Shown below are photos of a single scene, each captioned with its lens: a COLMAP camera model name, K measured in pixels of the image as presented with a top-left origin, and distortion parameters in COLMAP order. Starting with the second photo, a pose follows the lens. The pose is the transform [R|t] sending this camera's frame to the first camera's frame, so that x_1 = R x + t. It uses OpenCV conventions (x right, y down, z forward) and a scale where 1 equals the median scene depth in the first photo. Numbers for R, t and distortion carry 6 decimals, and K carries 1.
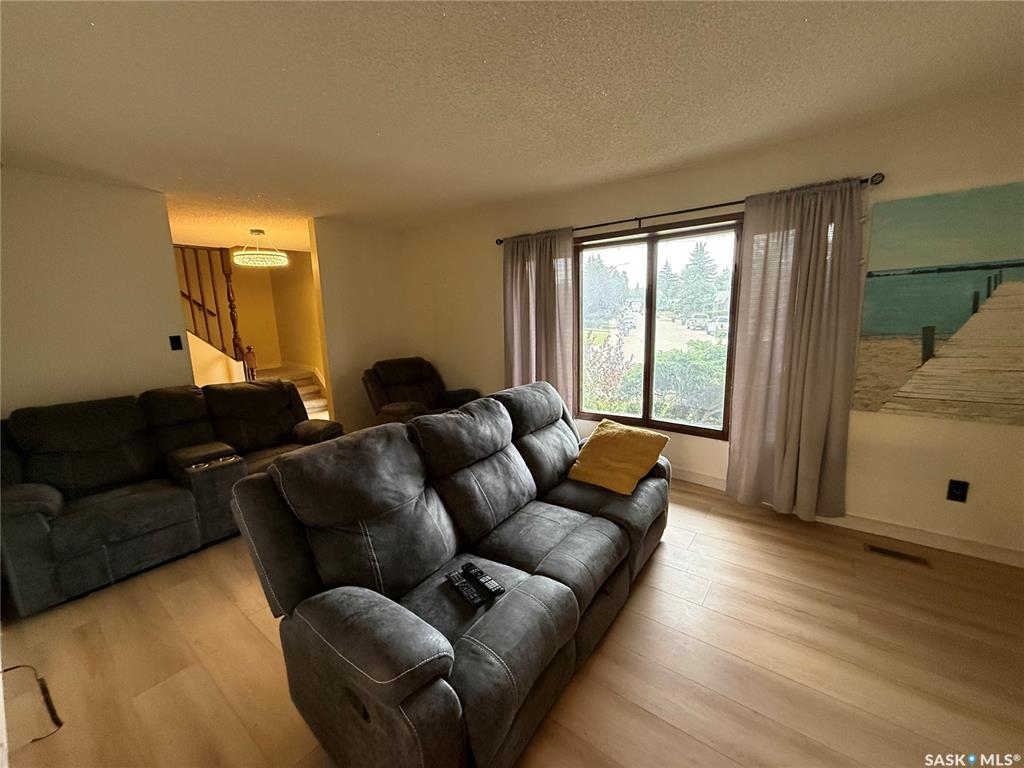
lens RADIAL K [[406.6, 0, 512.0], [0, 406.6, 384.0], [0, 0, 1]] dist [0.001070, 0.000092]
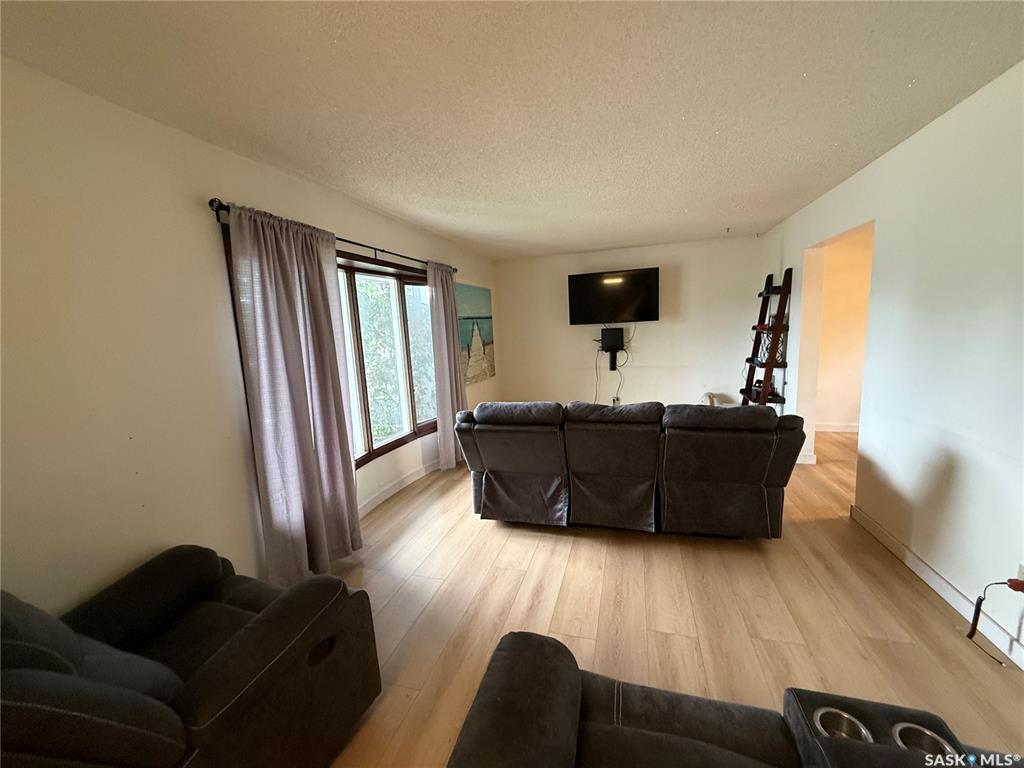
lens RADIAL K [[406.6, 0, 512.0], [0, 406.6, 384.0], [0, 0, 1]] dist [0.001070, 0.000092]
pose [[-0.354029, -0.080703, 0.931746, -1.046358], [0.227053, 0.959047, 0.169339, -0.240419], [-0.907254, 0.271506, -0.321207, 1.489807]]
